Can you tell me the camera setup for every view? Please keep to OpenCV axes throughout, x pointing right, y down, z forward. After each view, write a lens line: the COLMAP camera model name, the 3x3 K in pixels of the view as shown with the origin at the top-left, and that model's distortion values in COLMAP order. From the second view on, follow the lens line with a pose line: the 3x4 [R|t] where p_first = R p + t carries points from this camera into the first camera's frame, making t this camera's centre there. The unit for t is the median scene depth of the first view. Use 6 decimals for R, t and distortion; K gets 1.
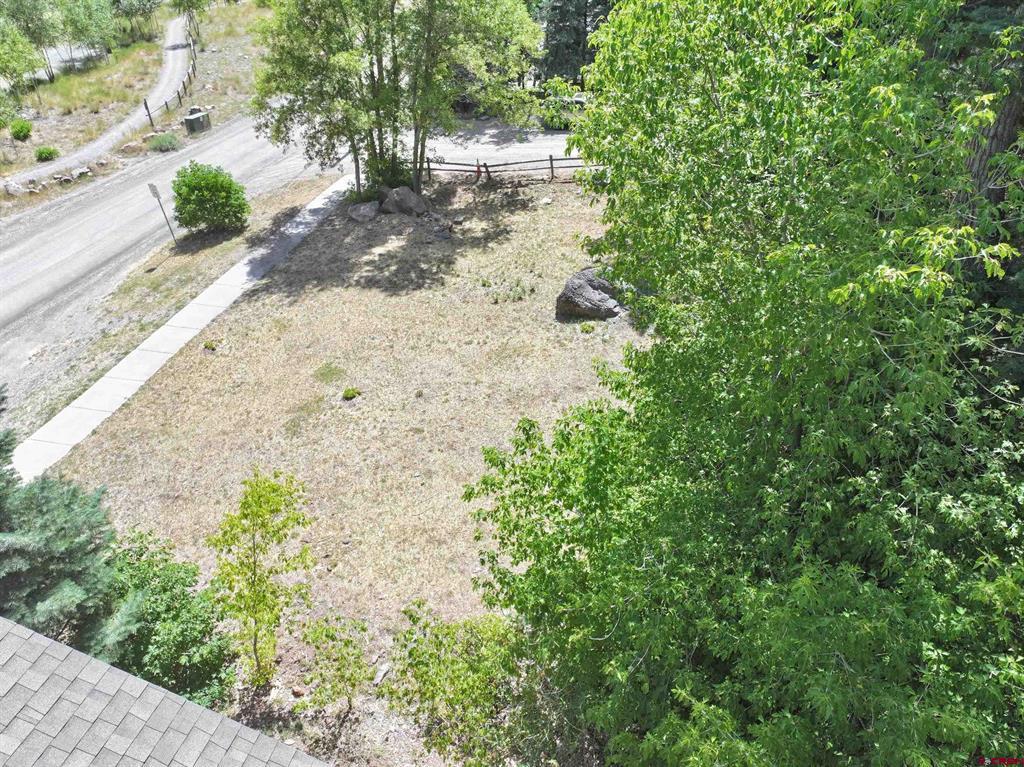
lens RADIAL K [[716.0, 0, 513.9], [0, 716.0, 380.6], [0, 0, 1]] dist [-0.003833, 0.023885]
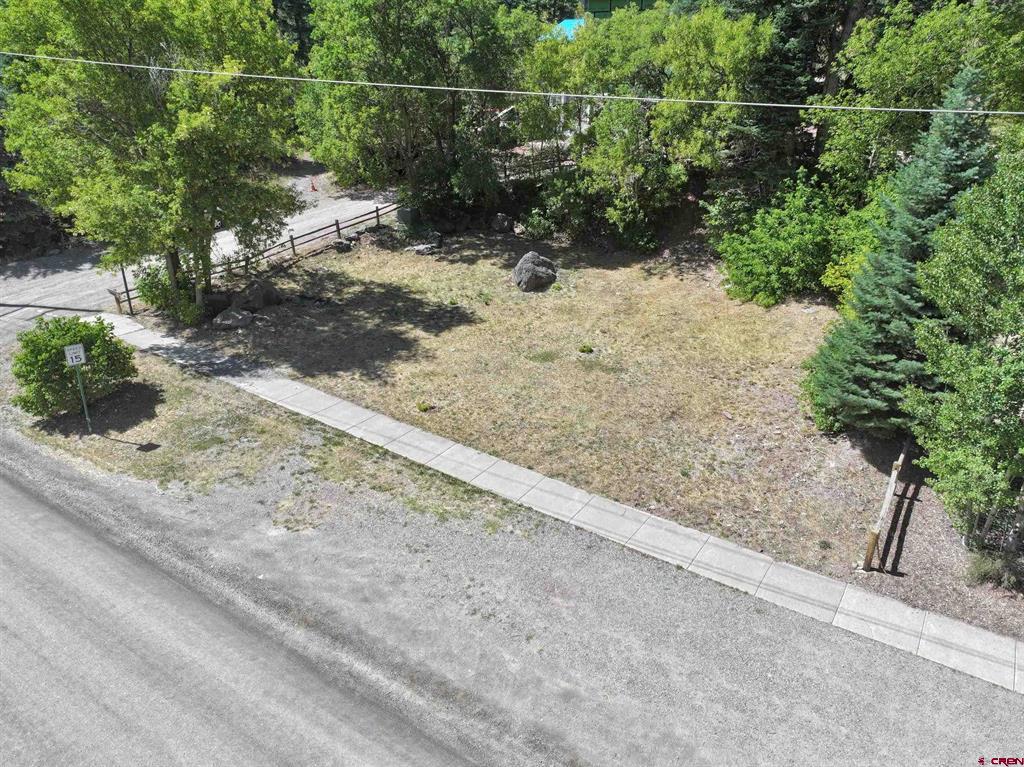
lens RADIAL K [[716.0, 0, 513.9], [0, 716.0, 380.6], [0, 0, 1]] dist [-0.003833, 0.023885]
pose [[0.347323, -0.353517, 0.868558, -1.067598], [0.504166, 0.851362, 0.144910, -0.141482], [-0.790686, 0.387567, 0.473929, 0.372490]]
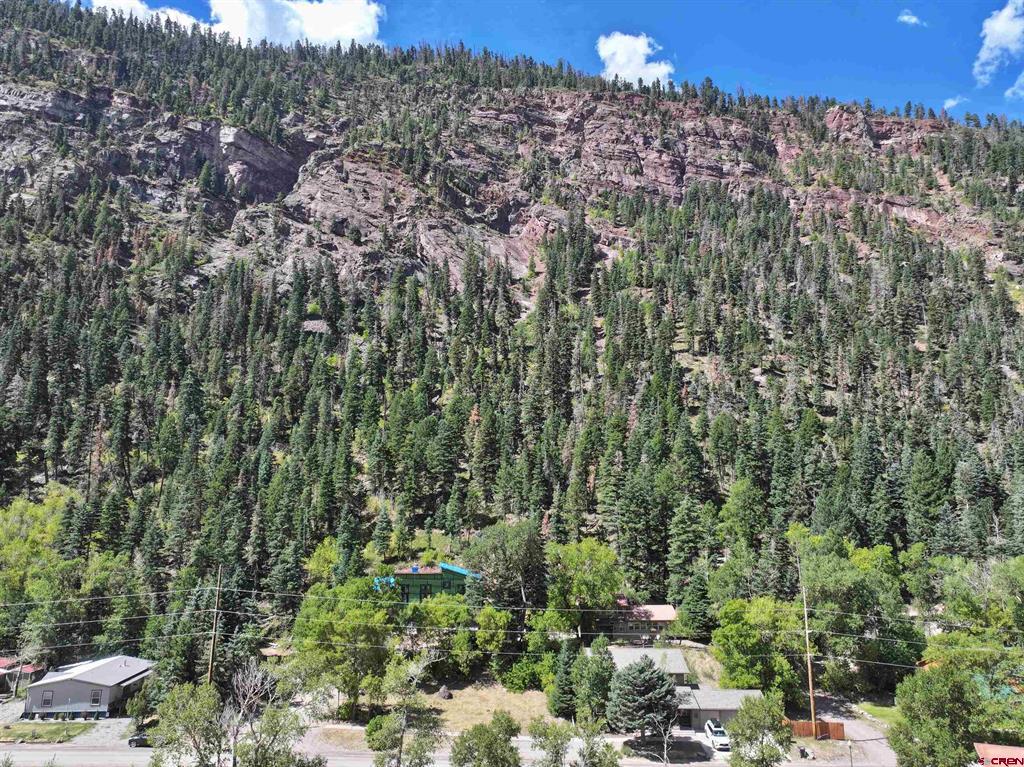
lens RADIAL K [[716.0, 0, 513.9], [0, 716.0, 380.6], [0, 0, 1]] dist [-0.003833, 0.023885]
pose [[-0.233071, 0.187689, 0.954176, -3.826060], [0.516195, 0.855432, -0.042178, -1.147750], [-0.824148, 0.482711, -0.296260, 0.893724]]
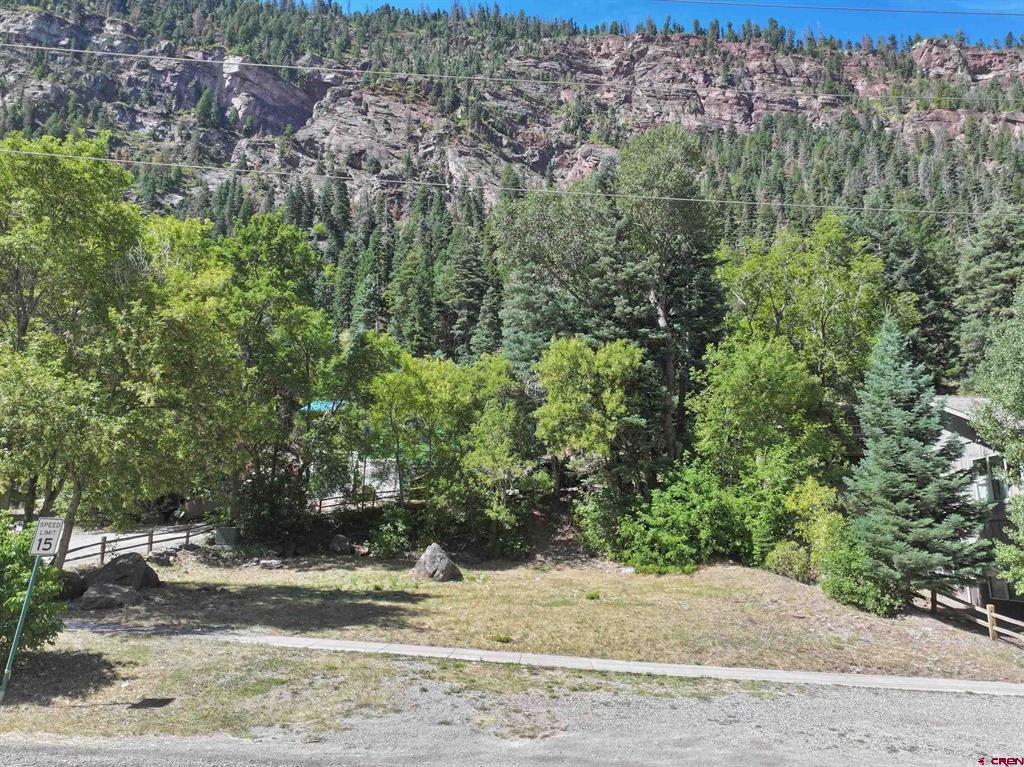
lens RADIAL K [[716.0, 0, 513.9], [0, 716.0, 380.6], [0, 0, 1]] dist [-0.003833, 0.023885]
pose [[-0.178081, 0.224002, 0.958181, -1.063614], [0.522395, 0.846718, -0.100856, -0.175199], [-0.833901, 0.482588, -0.267802, 0.929444]]
